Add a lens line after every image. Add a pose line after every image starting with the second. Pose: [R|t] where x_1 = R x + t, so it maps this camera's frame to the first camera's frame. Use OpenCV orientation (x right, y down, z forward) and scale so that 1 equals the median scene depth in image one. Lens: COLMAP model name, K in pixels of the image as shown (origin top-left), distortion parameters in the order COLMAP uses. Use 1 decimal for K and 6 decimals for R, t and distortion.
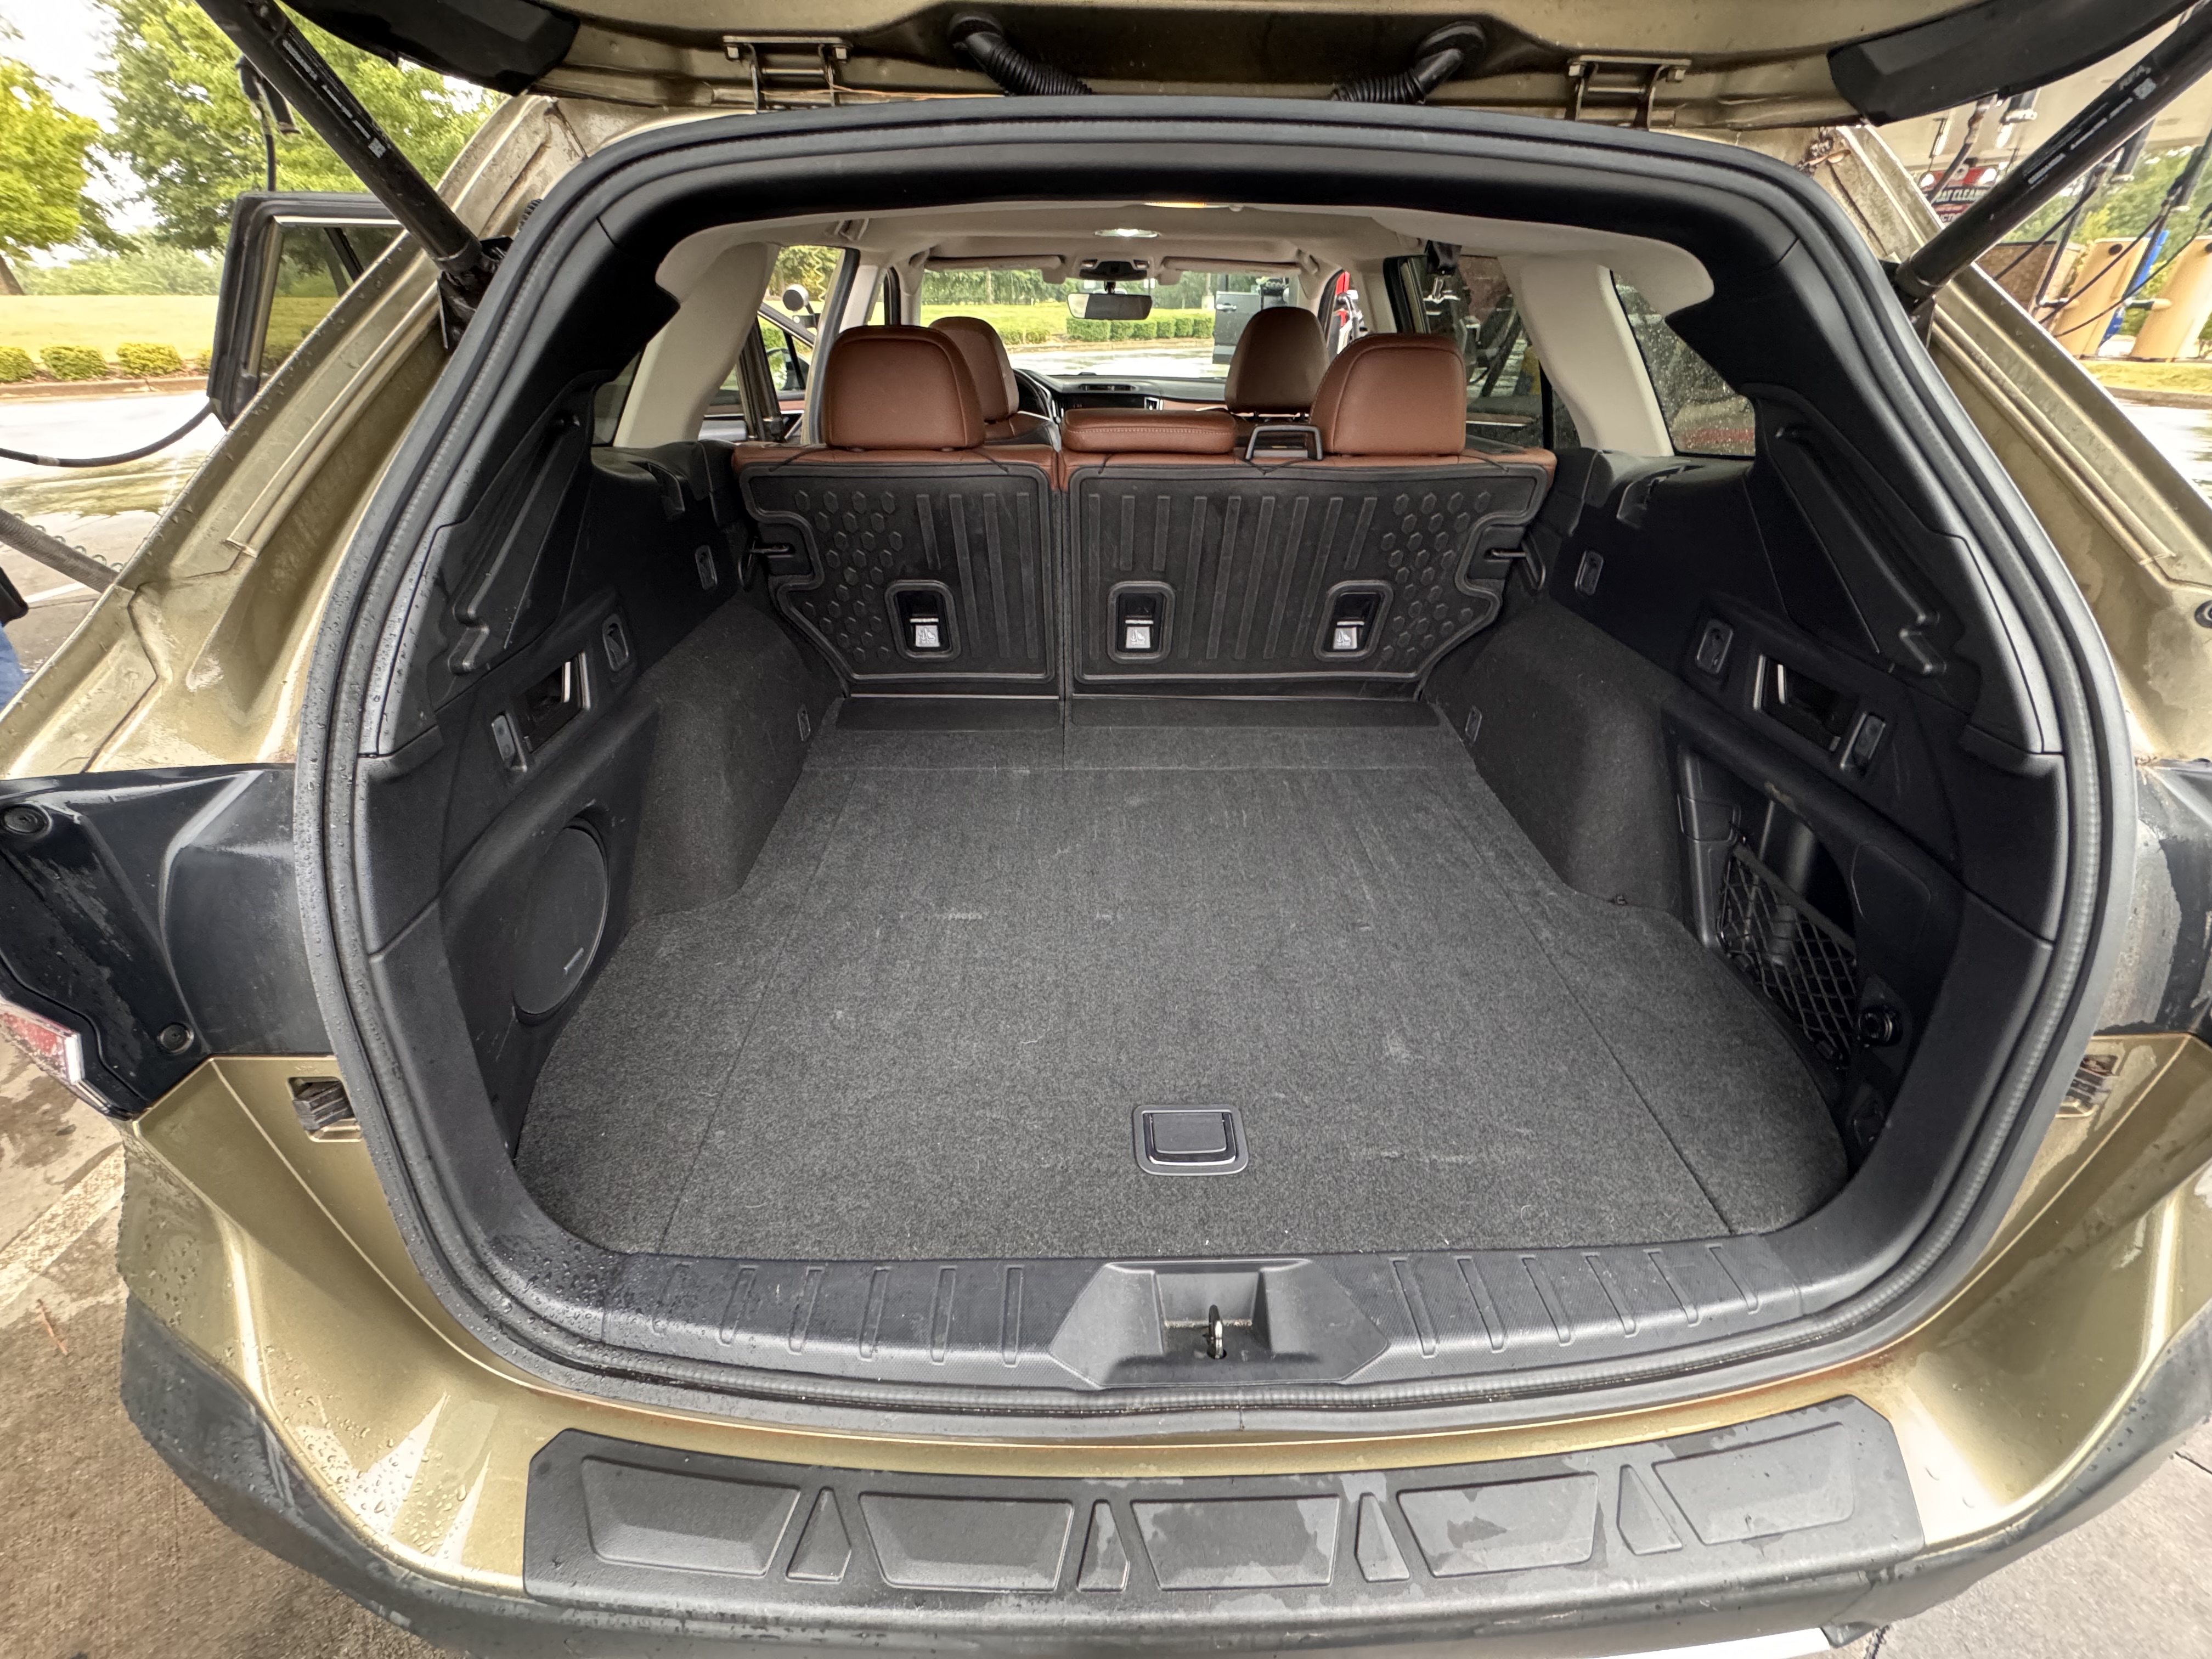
lens RADIAL K [[877.3, 0, 1109.0], [0, 877.3, 828.2], [0, 0, 1]] dist [-0.002733, 0.000439]
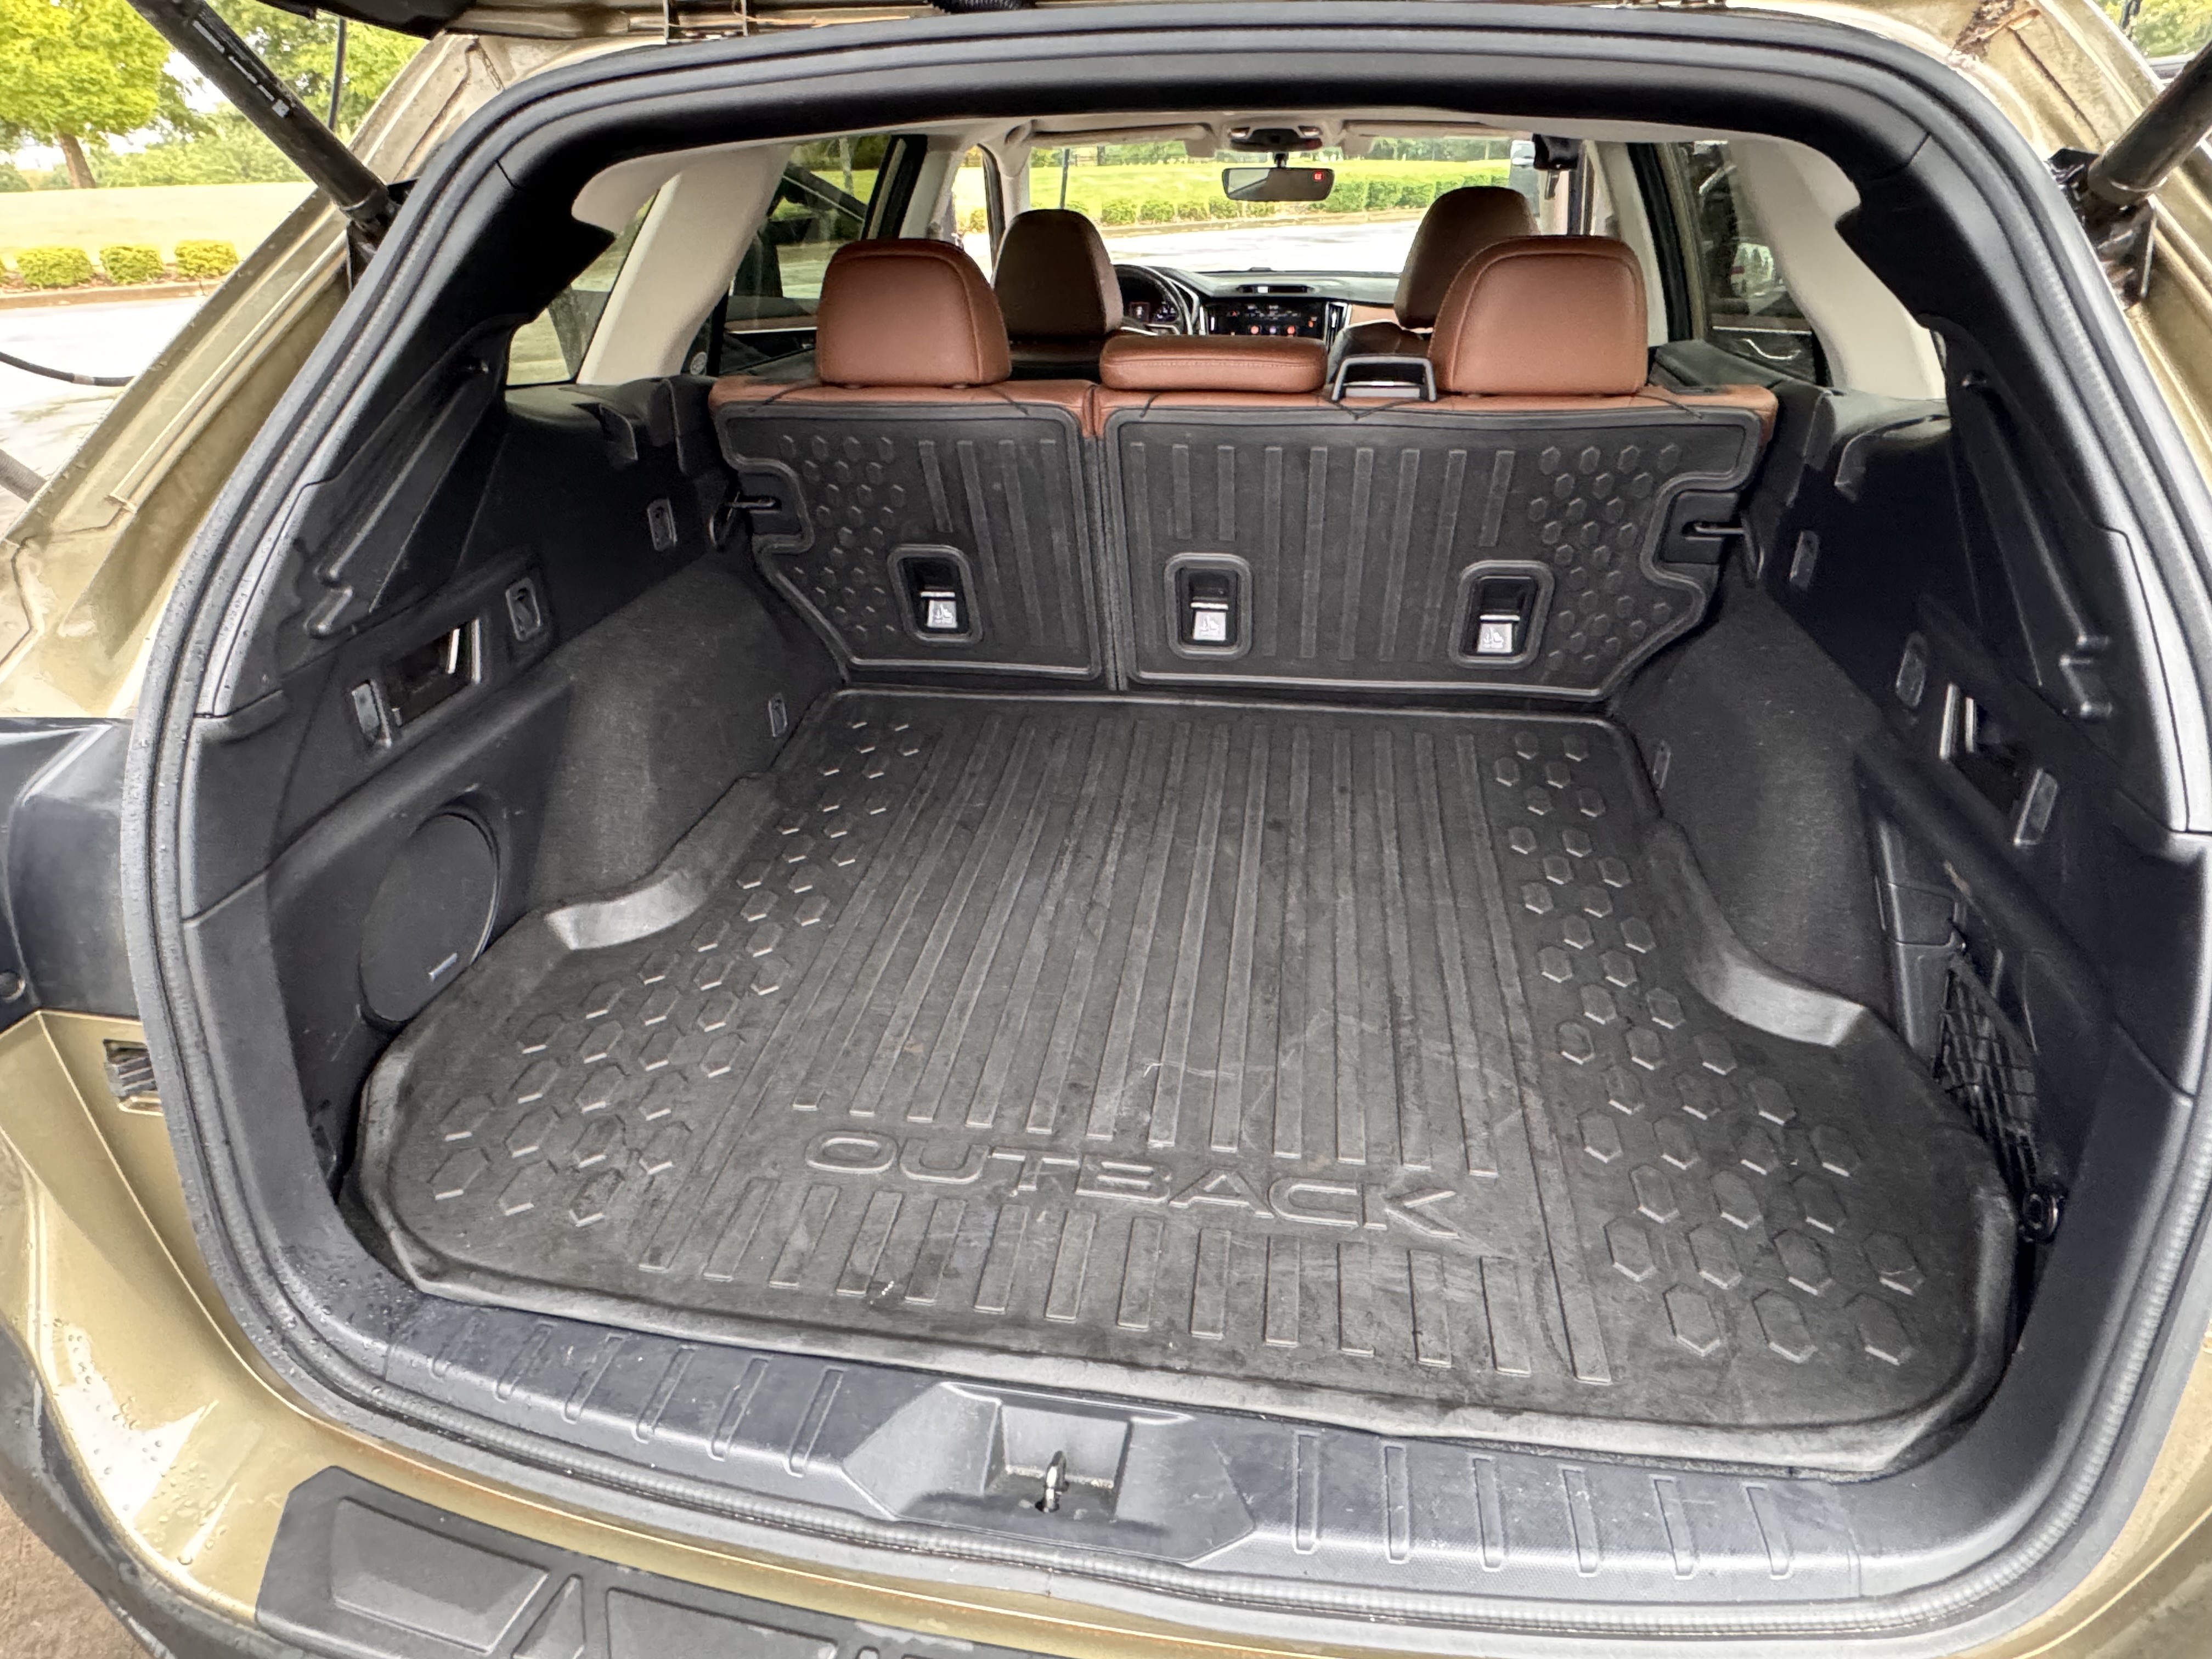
lens RADIAL K [[1249.6, 0, 1101.5], [0, 1249.6, 829.8], [0, 0, 1]] dist [-0.003186, 0.001408]
pose [[0.980772, 0.067770, -0.183012, 0.310747], [-0.076362, 0.996265, -0.040309, 0.018412], [0.179597, 0.053509, 0.982284, -0.142192]]
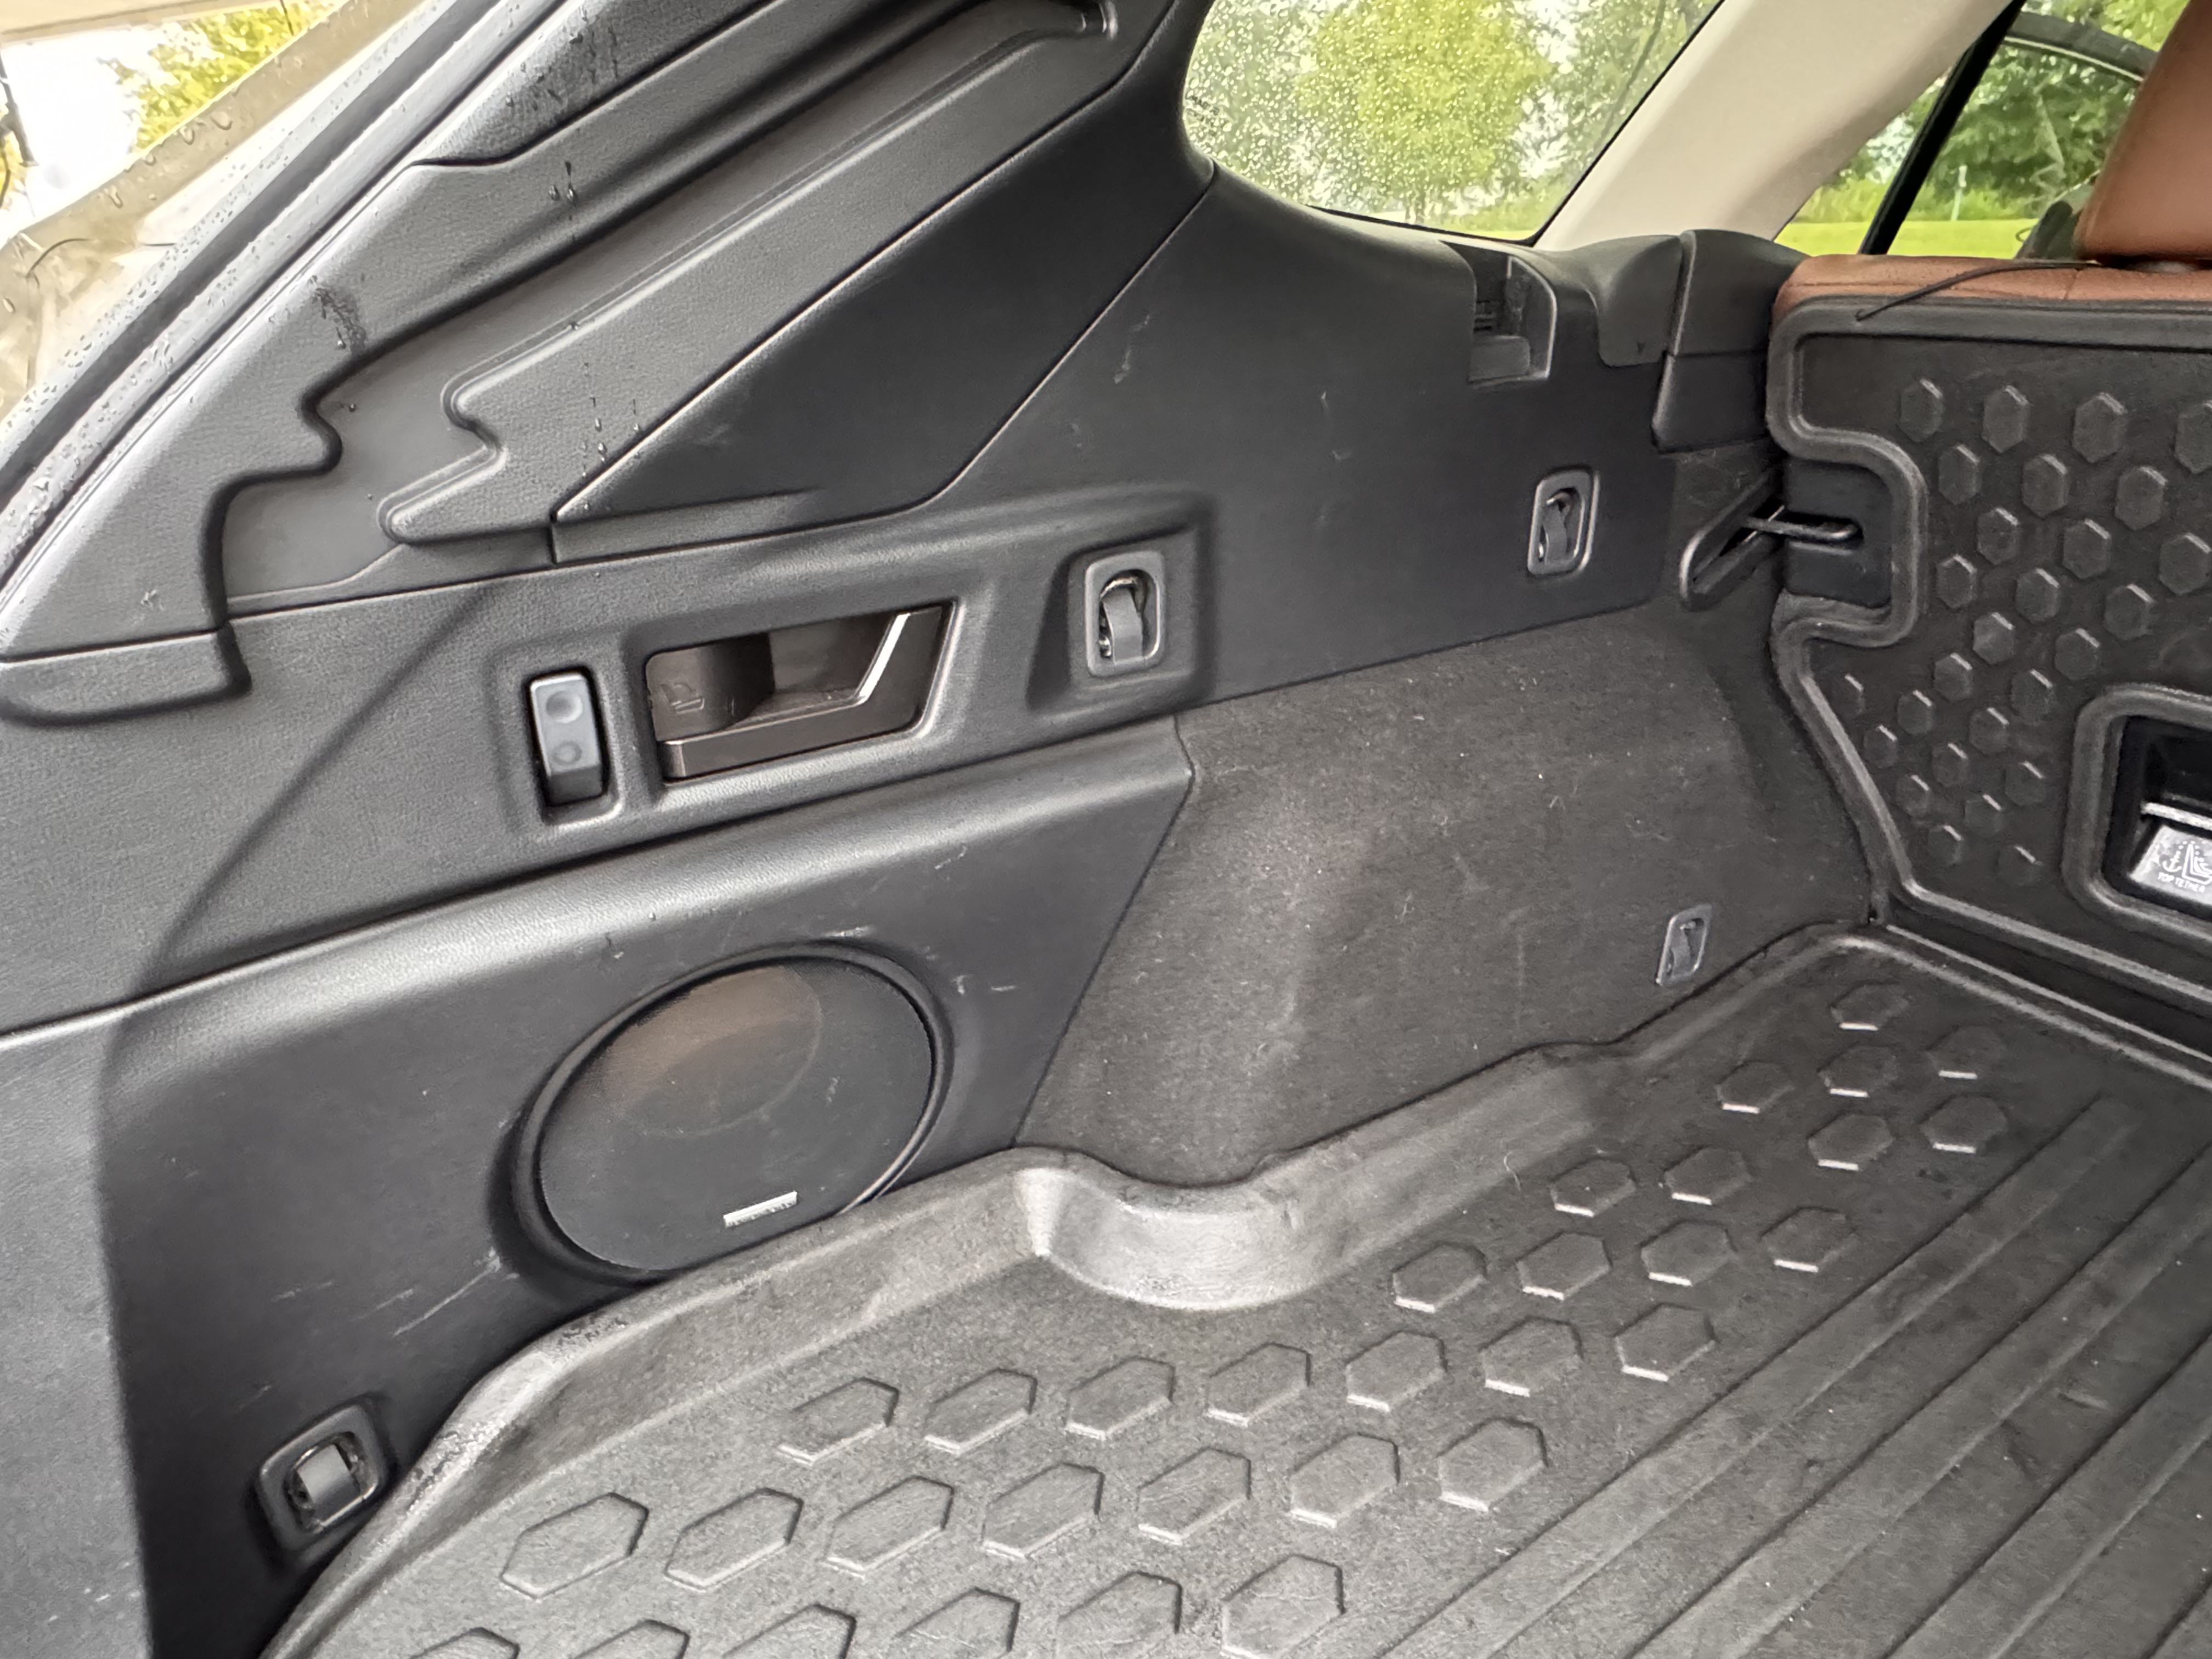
lens RADIAL K [[1253.4, 0, 1085.8], [0, 1253.4, 821.4], [0, 0, 1]] dist [0.001731, -0.000701]
pose [[0.484134, 0.346852, -0.803311, -0.072858], [-0.430149, 0.893823, 0.126693, -0.237794], [0.761962, 0.284207, 0.581928, 0.834518]]
